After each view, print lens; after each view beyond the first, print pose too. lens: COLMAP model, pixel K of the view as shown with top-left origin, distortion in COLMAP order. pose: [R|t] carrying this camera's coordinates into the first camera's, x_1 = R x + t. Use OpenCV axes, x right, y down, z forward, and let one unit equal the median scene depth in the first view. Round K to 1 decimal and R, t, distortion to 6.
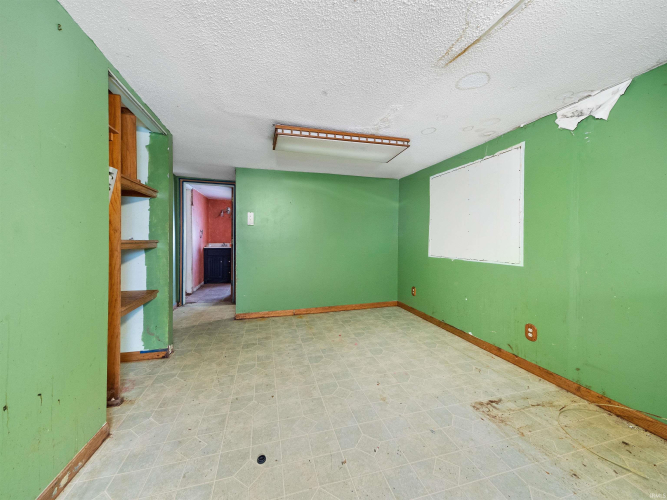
lens RADIAL K [[243.4, 0, 328.6], [0, 243.4, 241.2], [0, 0, 1]] dist [0.023957, -0.008247]
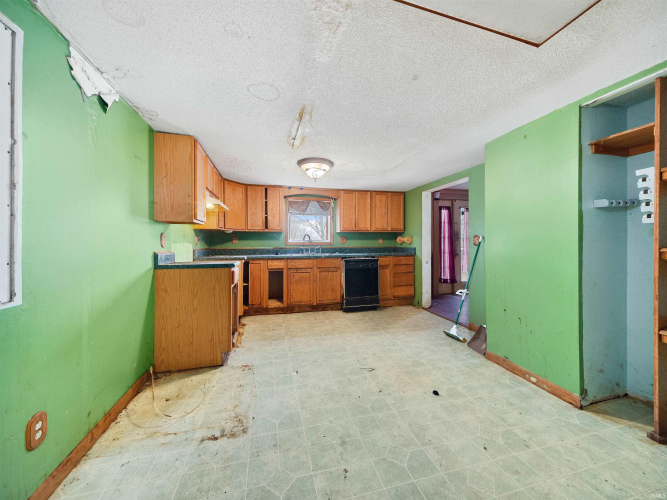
lens RADIAL K [[243.9, 0, 328.8], [0, 243.9, 237.5], [0, 0, 1]] dist [0.023925, -0.008313]
pose [[-0.999985, -0.005391, -0.000013, 0.225279], [-0.005390, 0.999846, -0.016707, -0.015864], [0.000104, -0.016707, -0.999860, 1.488644]]
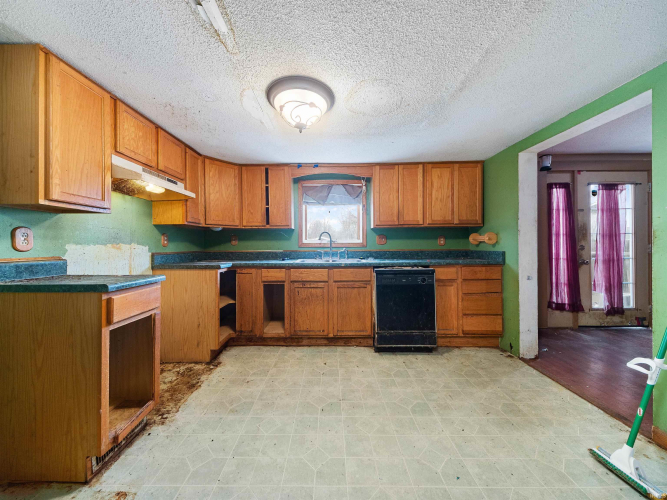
lens RADIAL K [[243.4, 0, 328.6], [0, 243.4, 241.2], [0, 0, 1]] dist [0.023957, -0.008247]
pose [[-0.967044, 0.000552, 0.254608, 0.022643], [-0.001072, 0.999980, -0.006243, -0.010360], [-0.254607, -0.006311, -0.967024, 0.809771]]
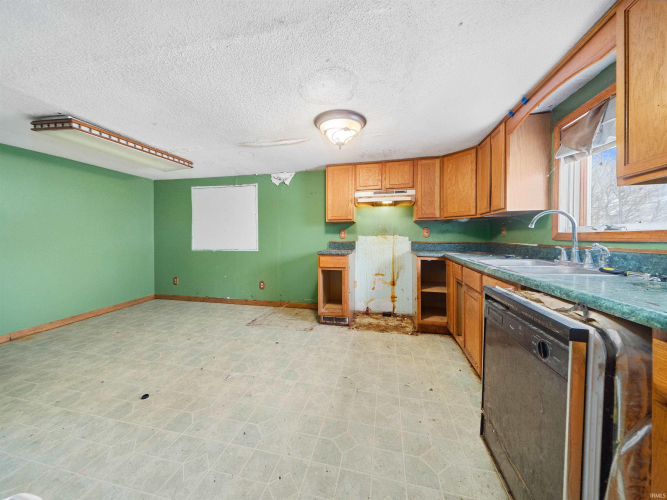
lens RADIAL K [[243.4, 0, 328.6], [0, 243.4, 241.2], [0, 0, 1]] dist [0.023957, -0.008247]
pose [[0.467103, -0.023441, 0.883892, -0.592776], [0.009346, 0.999724, 0.021574, -0.005643], [-0.884154, -0.001816, 0.467193, -0.331812]]
